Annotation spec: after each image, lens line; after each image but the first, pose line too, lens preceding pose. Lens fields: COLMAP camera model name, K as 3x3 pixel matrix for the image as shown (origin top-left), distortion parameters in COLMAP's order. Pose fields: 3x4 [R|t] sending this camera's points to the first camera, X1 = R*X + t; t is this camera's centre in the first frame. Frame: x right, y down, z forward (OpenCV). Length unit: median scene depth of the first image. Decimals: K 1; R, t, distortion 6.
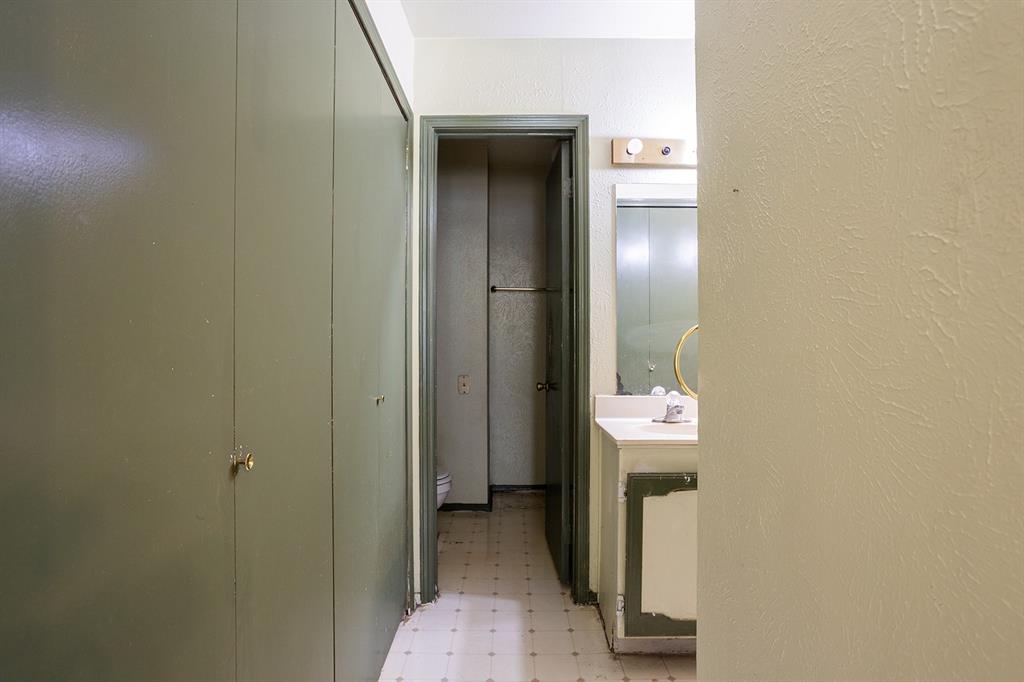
lens RADIAL K [[508.6, 0, 510.4], [0, 508.6, 343.5], [0, 0, 1]] dist [-0.008967, 0.006188]
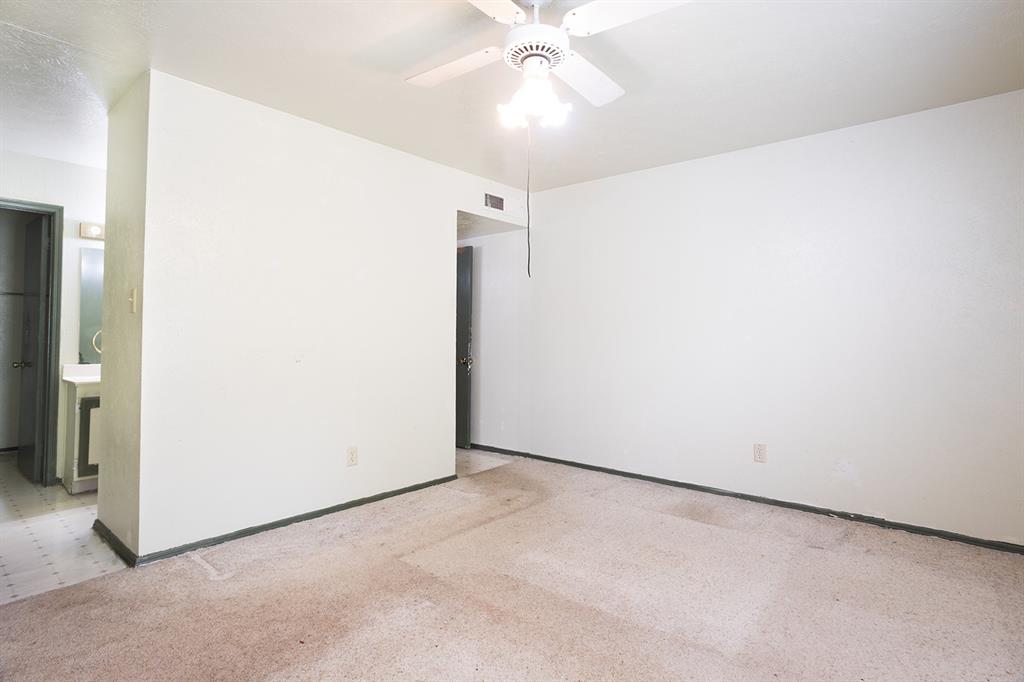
lens RADIAL K [[508.6, 0, 503.6], [0, 508.6, 329.7], [0, 0, 1]] dist [-0.008967, 0.006188]
pose [[0.651474, 0.021898, 0.758355, -0.181071], [-0.015056, 0.999760, -0.015934, -0.018434], [-0.758521, -0.001037, 0.651648, -1.338288]]
